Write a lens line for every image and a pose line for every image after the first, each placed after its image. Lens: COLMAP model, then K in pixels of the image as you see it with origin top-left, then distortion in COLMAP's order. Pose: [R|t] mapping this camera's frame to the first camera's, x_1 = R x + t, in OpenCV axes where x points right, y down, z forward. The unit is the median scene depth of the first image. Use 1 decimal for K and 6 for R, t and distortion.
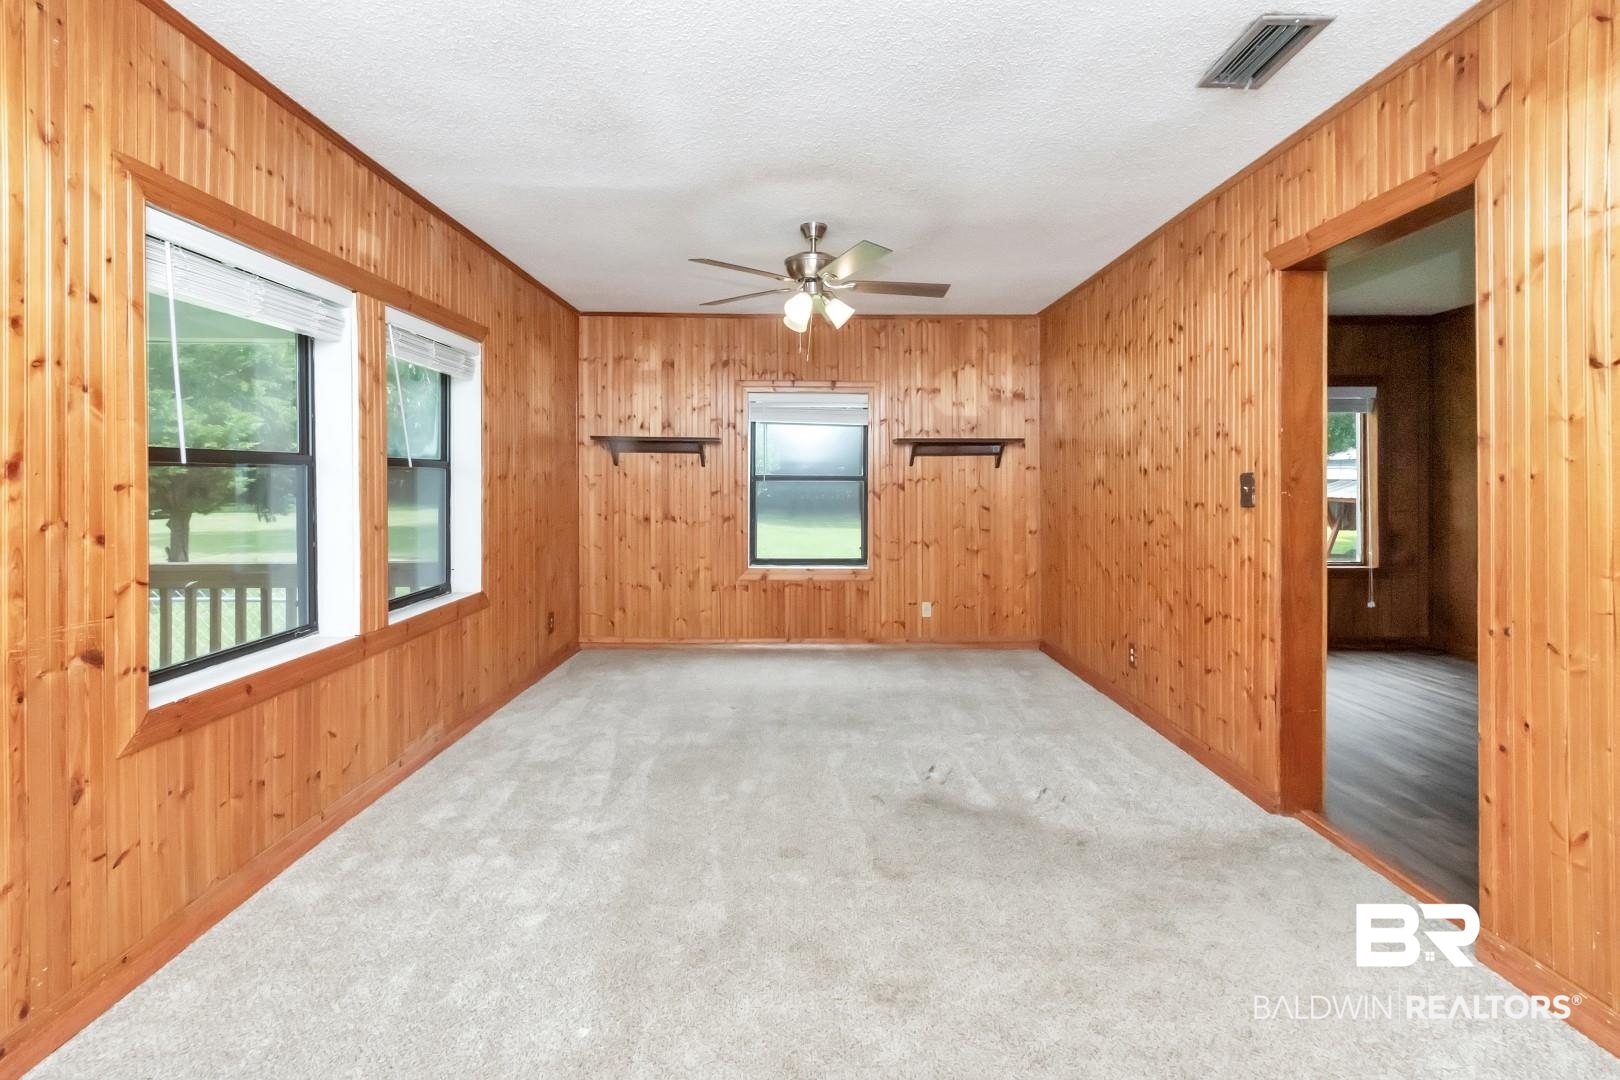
lens RADIAL K [[743.2, 0, 810.9], [0, 743.2, 478.1], [0, 0, 1]] dist [0.000242, -0.000107]
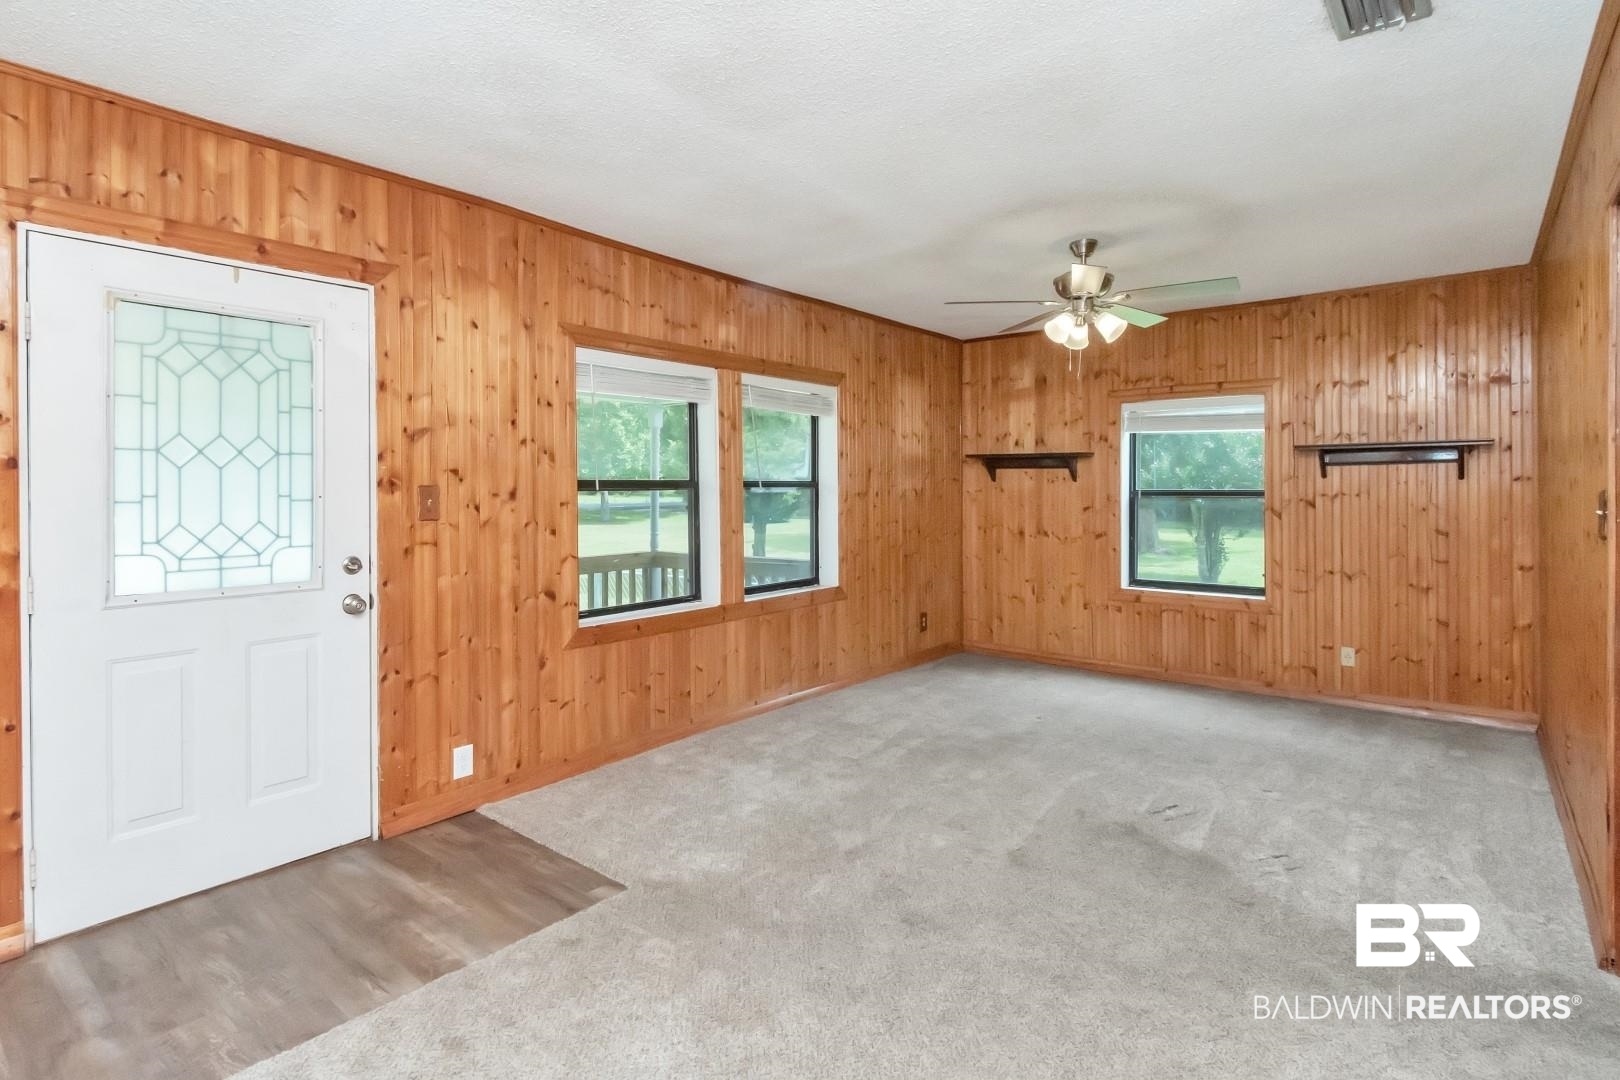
lens RADIAL K [[801.9, 0, 802.5], [0, 801.9, 491.2], [0, 0, 1]] dist [0.000606, -0.000112]
pose [[0.759000, -0.002858, -0.651085, 0.383938], [0.005376, 0.999984, 0.001878, -0.009384], [0.651069, -0.004925, 0.759003, -0.058188]]
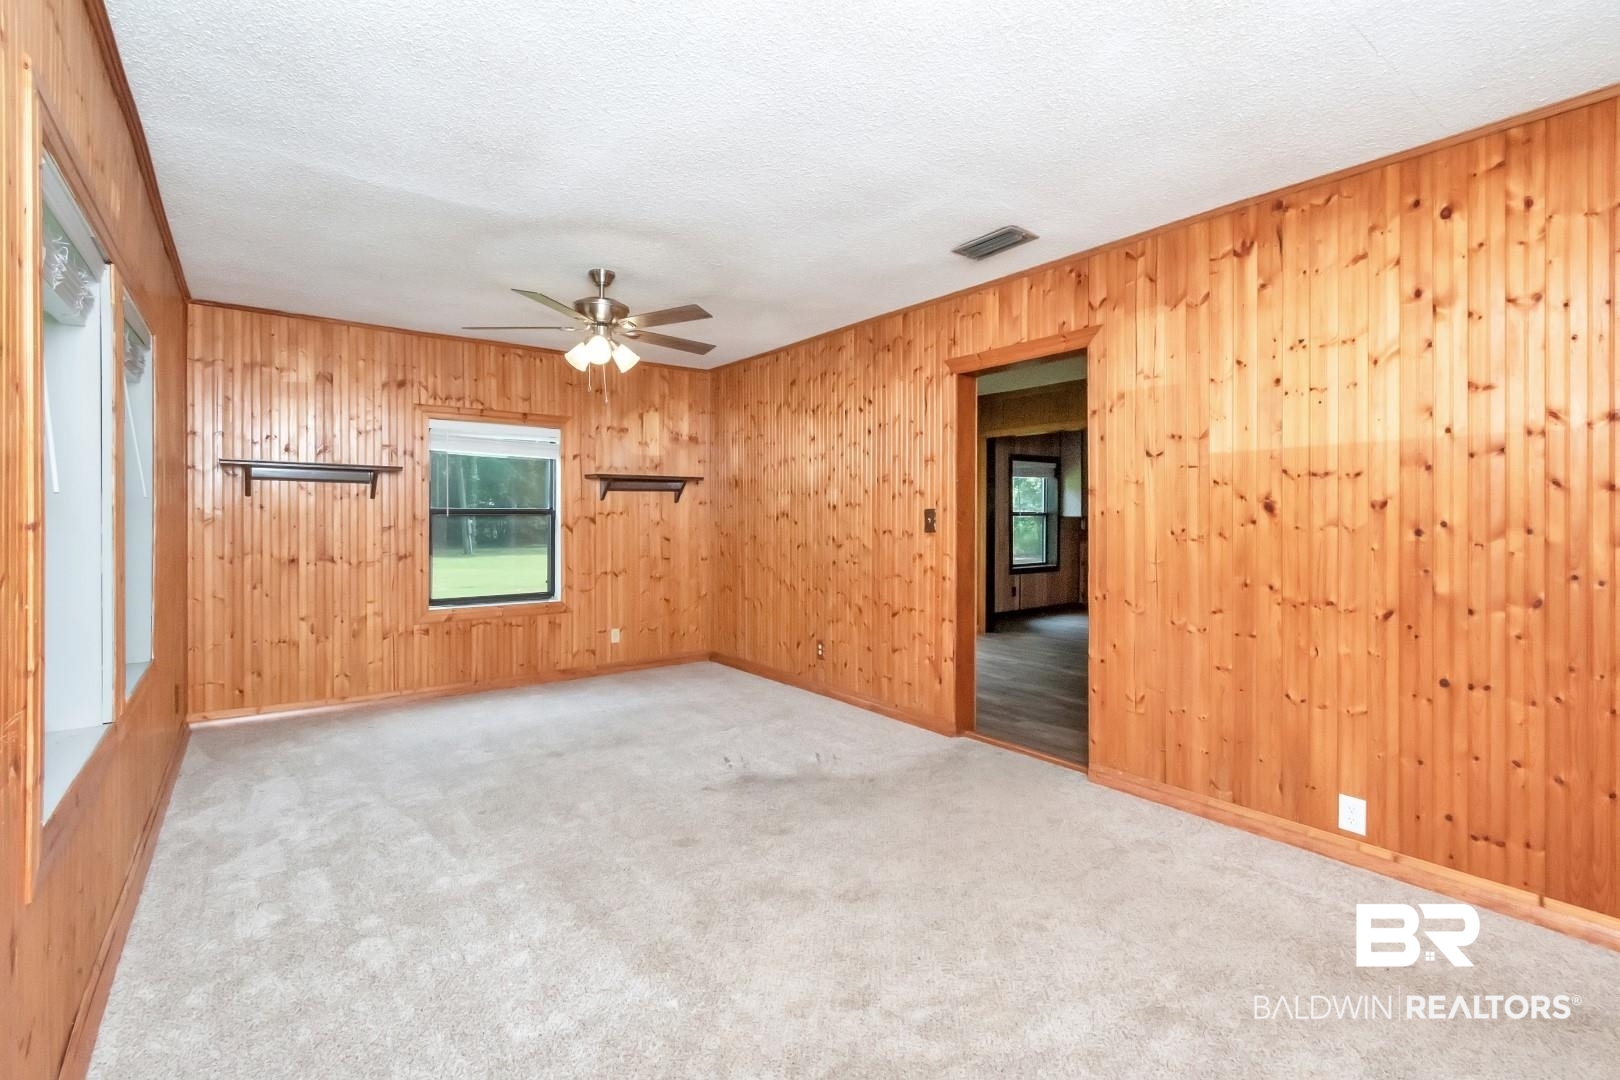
lens RADIAL K [[734.4, 0, 807.9], [0, 734.4, 509.2], [0, 0, 1]] dist [0.001345, 0.000247]
pose [[0.803347, 0.002604, 0.595505, -0.349564], [-0.001104, 0.999995, -0.002883, -0.001325], [-0.595510, 0.001659, 0.803346, -0.009094]]
